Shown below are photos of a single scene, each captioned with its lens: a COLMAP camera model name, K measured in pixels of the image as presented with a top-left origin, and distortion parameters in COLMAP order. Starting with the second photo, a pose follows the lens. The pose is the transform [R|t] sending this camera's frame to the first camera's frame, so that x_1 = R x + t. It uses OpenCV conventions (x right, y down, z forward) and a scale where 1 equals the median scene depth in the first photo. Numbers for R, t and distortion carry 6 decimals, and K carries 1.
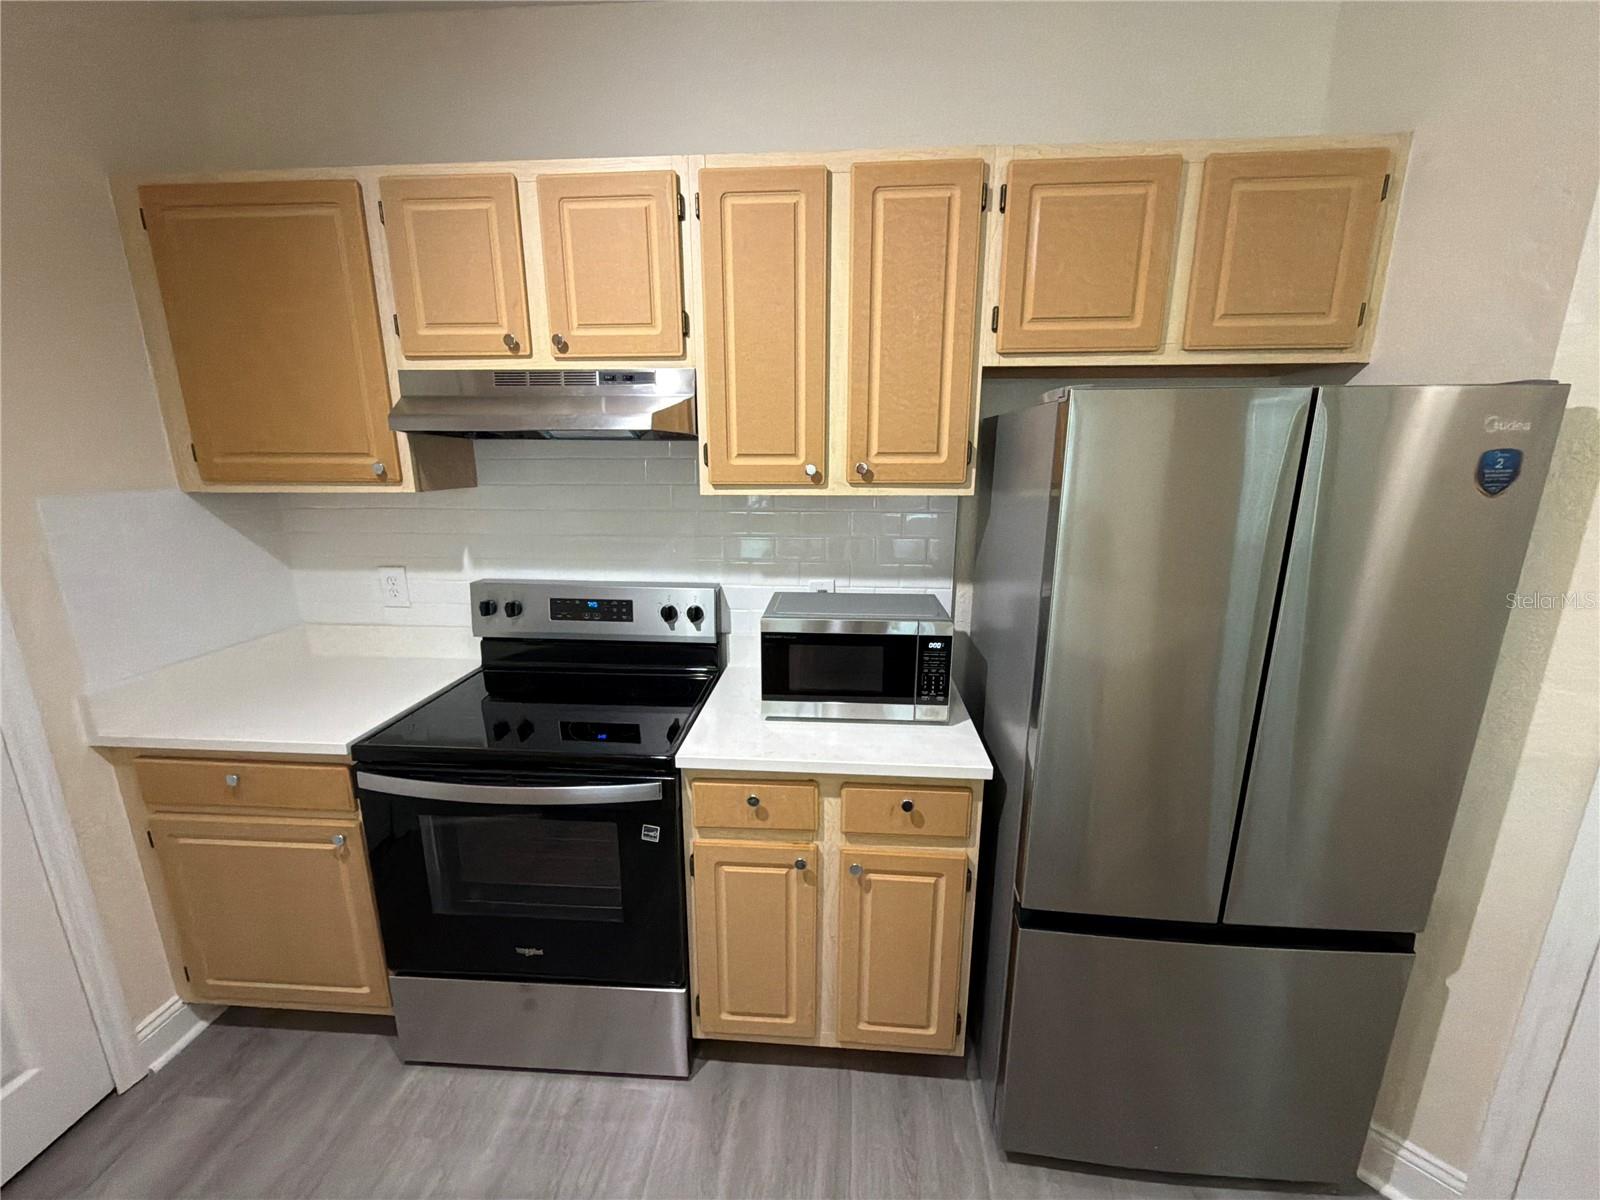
lens RADIAL K [[638.2, 0, 795.7], [0, 638.2, 603.1], [0, 0, 1]] dist [0.001696, -0.000075]
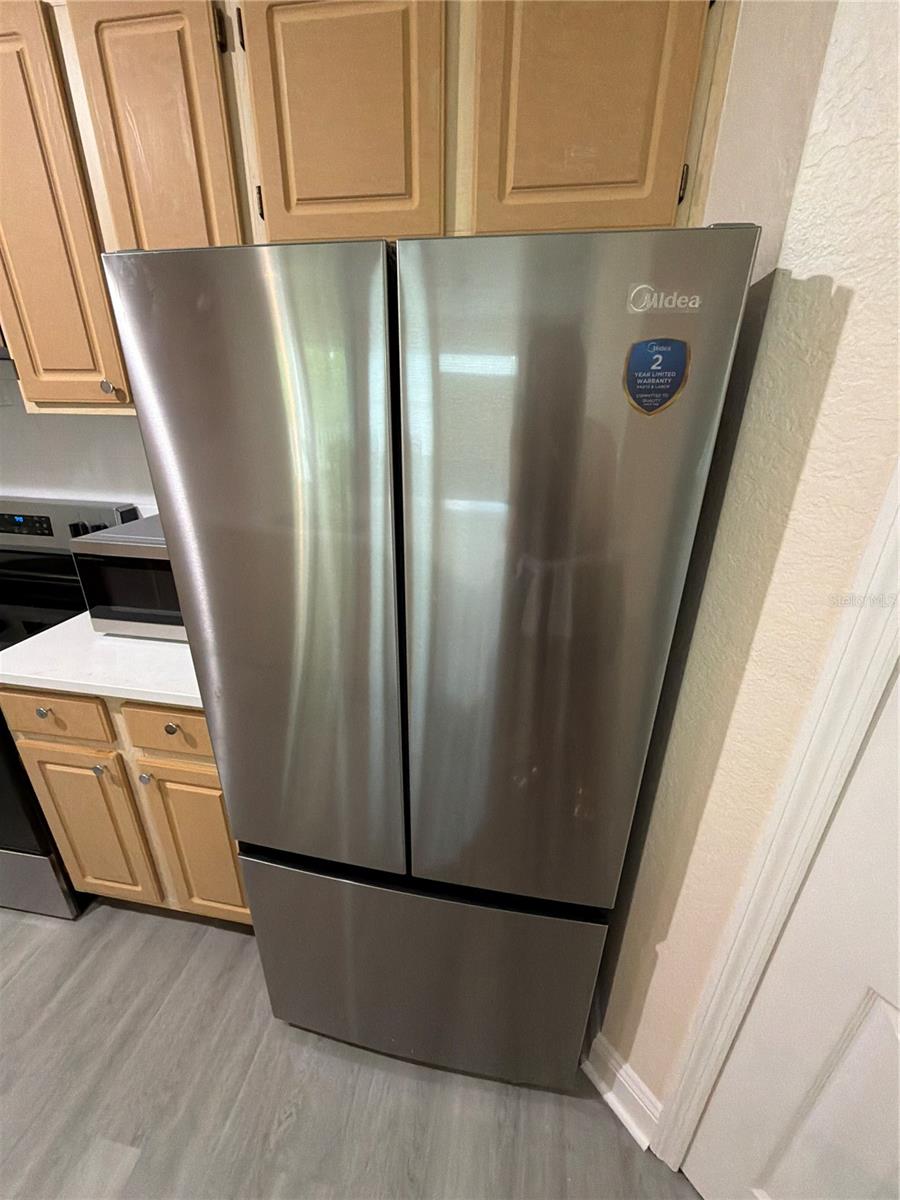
lens RADIAL K [[478.7, 0, 444.5], [0, 478.7, 599.6], [0, 0, 1]] dist [0.001696, -0.000075]
pose [[0.995356, 0.049054, -0.082825, 0.624061], [-0.034898, 0.985768, 0.164447, -0.029483], [0.089713, -0.160793, 0.982902, 0.291370]]
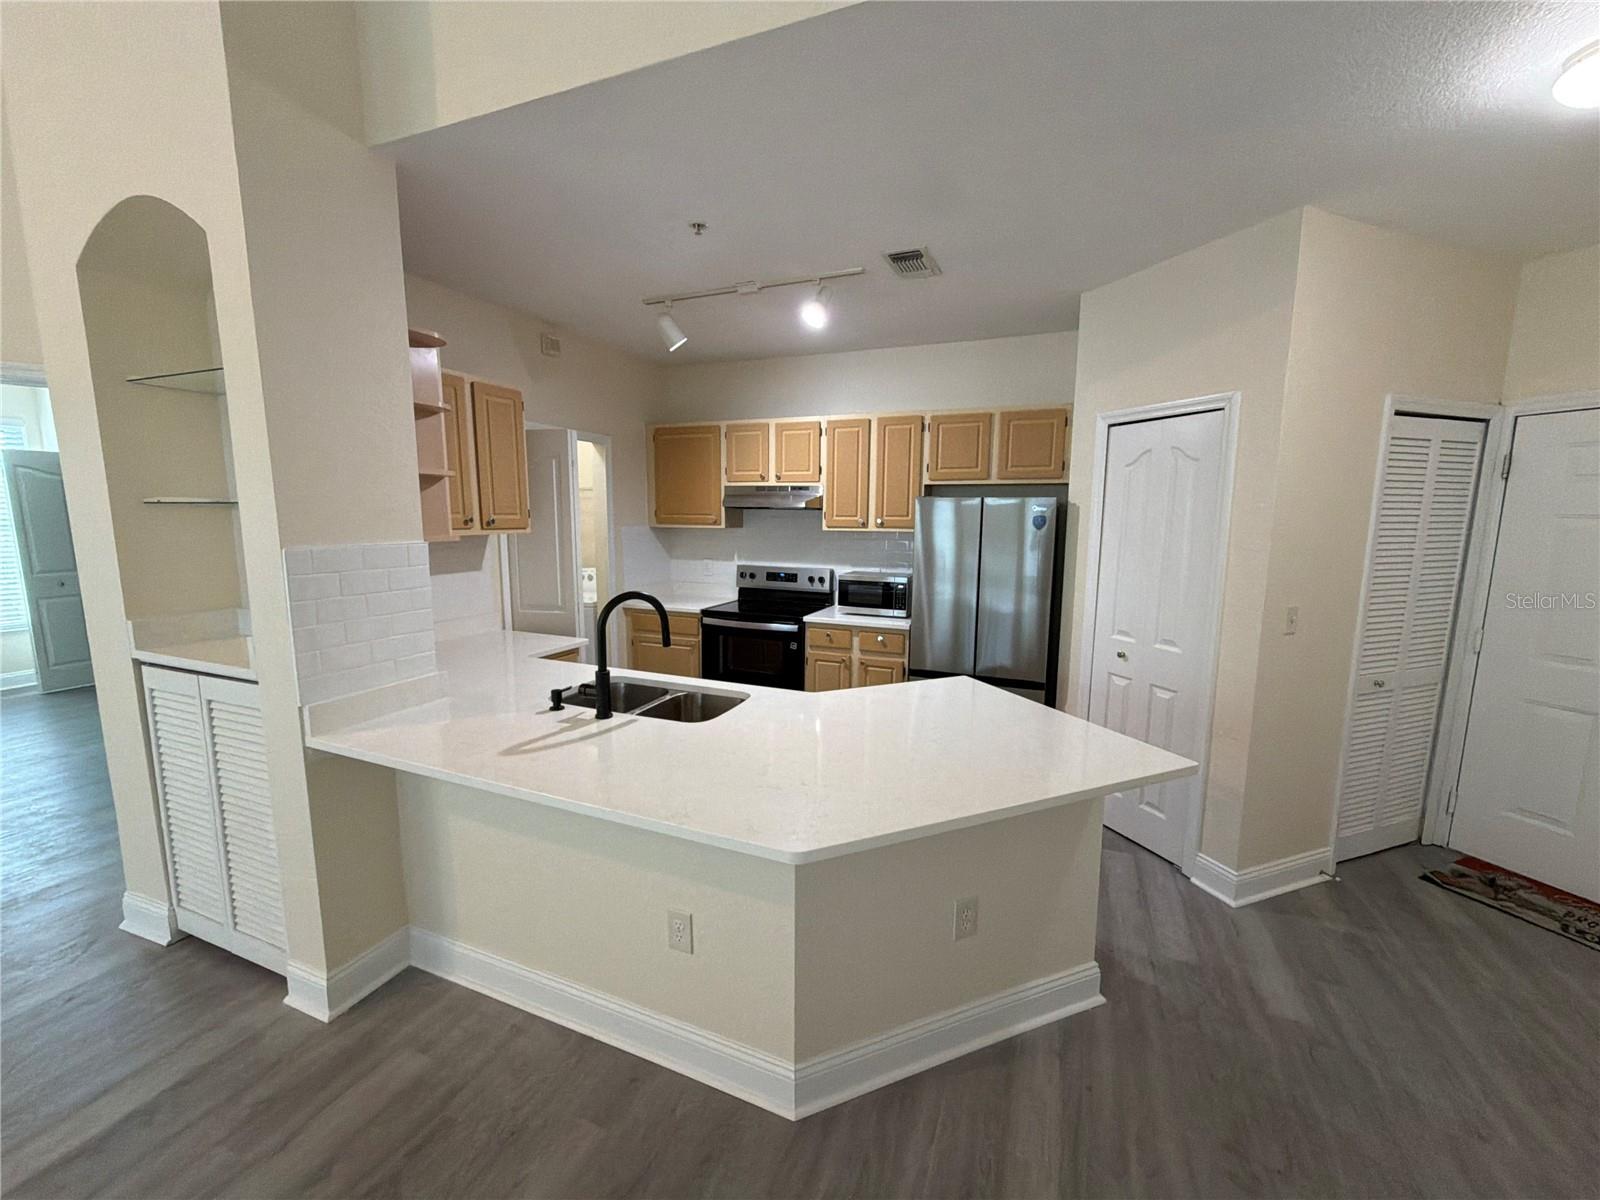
lens RADIAL K [[638.2, 0, 798.1], [0, 638.2, 606.3], [0, 0, 1]] dist [0.001696, -0.000075]
pose [[0.951945, 0.052205, -0.301788, 0.625372], [-0.079989, 0.993544, -0.080443, 0.402209], [0.295640, 0.100717, 0.949975, -1.672751]]
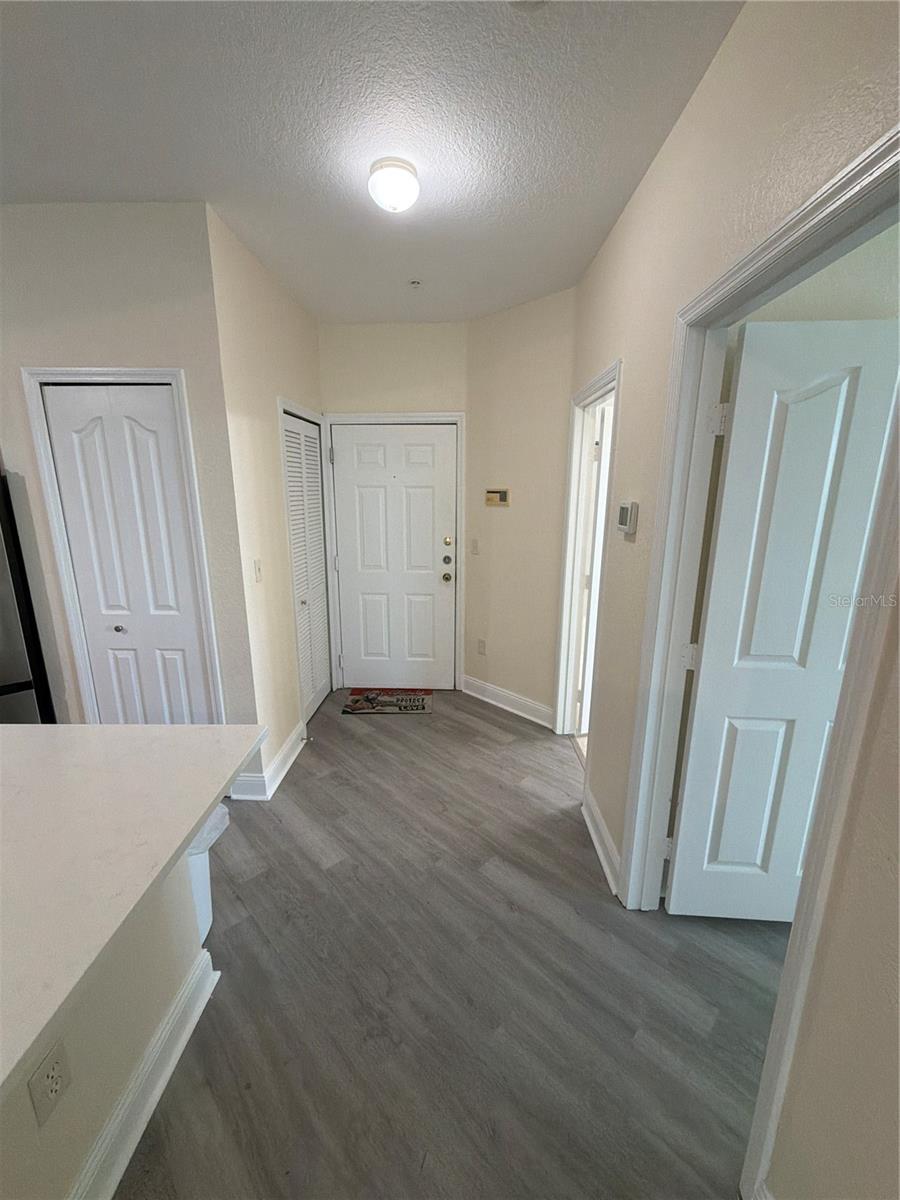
lens RADIAL K [[478.7, 0, 444.5], [0, 478.7, 598.1], [0, 0, 1]] dist [0.001696, -0.000075]
pose [[0.654490, -0.166347, 0.737545, 0.562474], [0.175878, 0.982233, 0.065462, 0.282362], [-0.735330, 0.086873, 0.672118, -1.148387]]
